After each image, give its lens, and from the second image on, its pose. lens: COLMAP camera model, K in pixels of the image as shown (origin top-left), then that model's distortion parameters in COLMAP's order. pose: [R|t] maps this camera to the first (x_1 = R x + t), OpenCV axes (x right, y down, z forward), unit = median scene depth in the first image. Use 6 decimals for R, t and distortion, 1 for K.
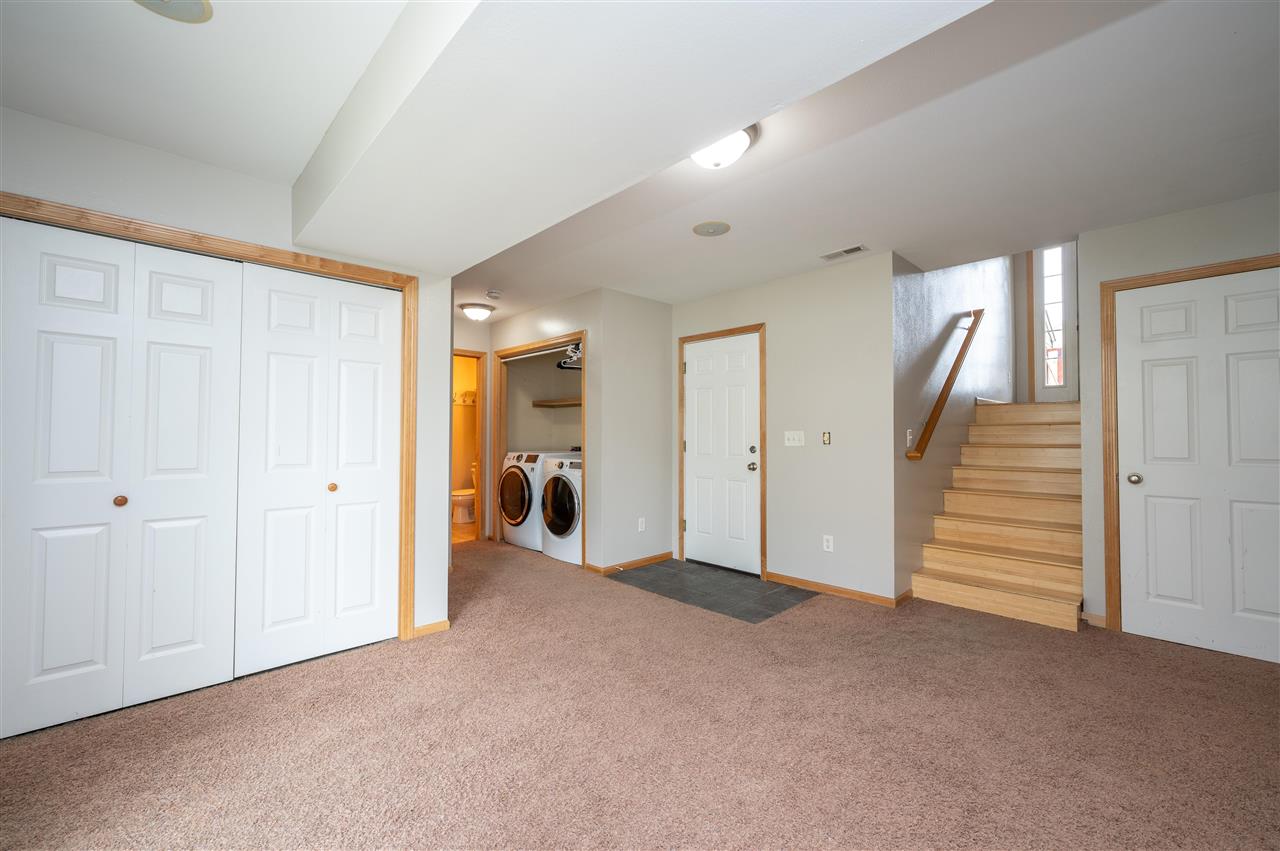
lens RADIAL K [[508.3, 0, 639.3], [0, 508.3, 433.7], [0, 0, 1]] dist [-0.003860, -0.000867]
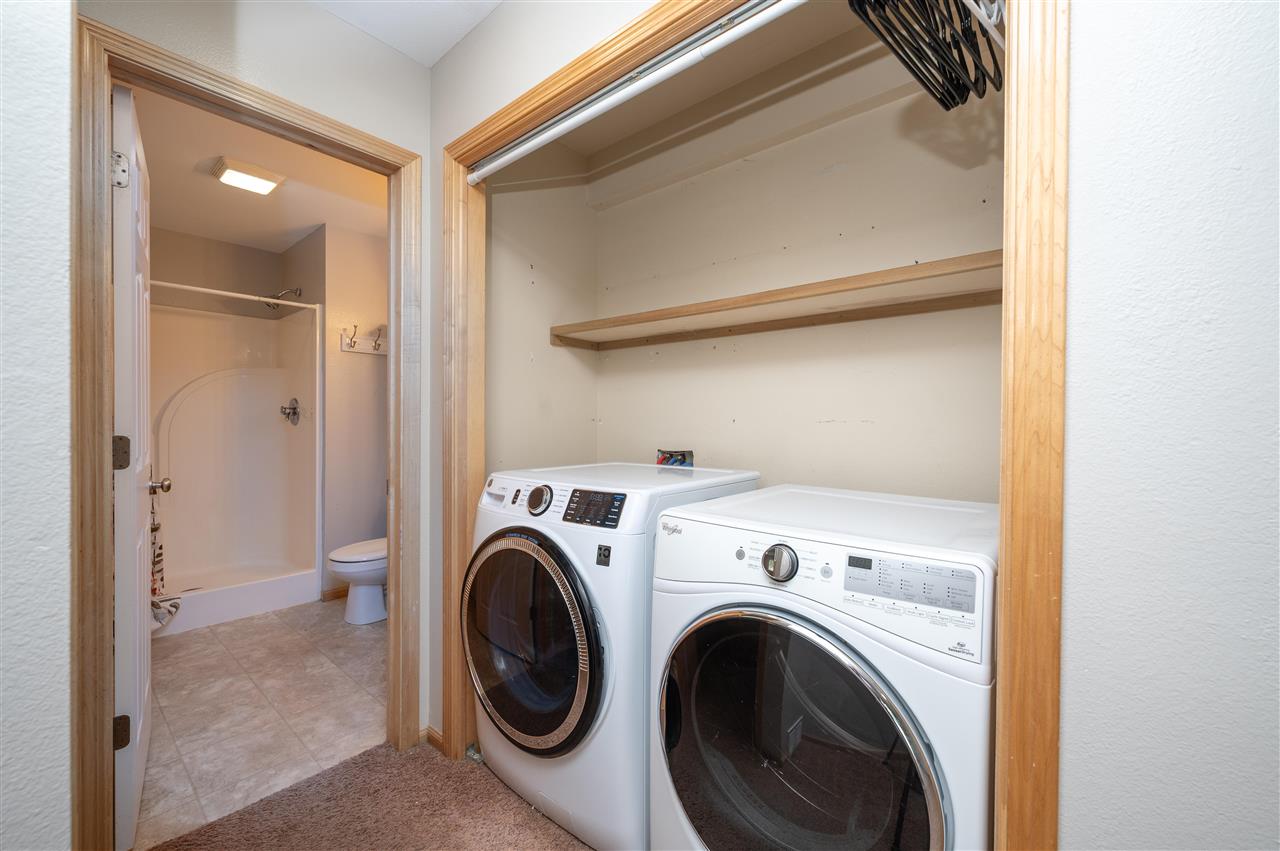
lens RADIAL K [[508.3, 0, 640.0], [0, 508.3, 429.7], [0, 0, 1]] dist [-0.003860, -0.000867]
pose [[0.995675, 0.001727, 0.092893, -0.341440], [-0.003254, 0.999862, 0.016297, 0.006594], [-0.092852, -0.016528, 0.995543, 1.183502]]
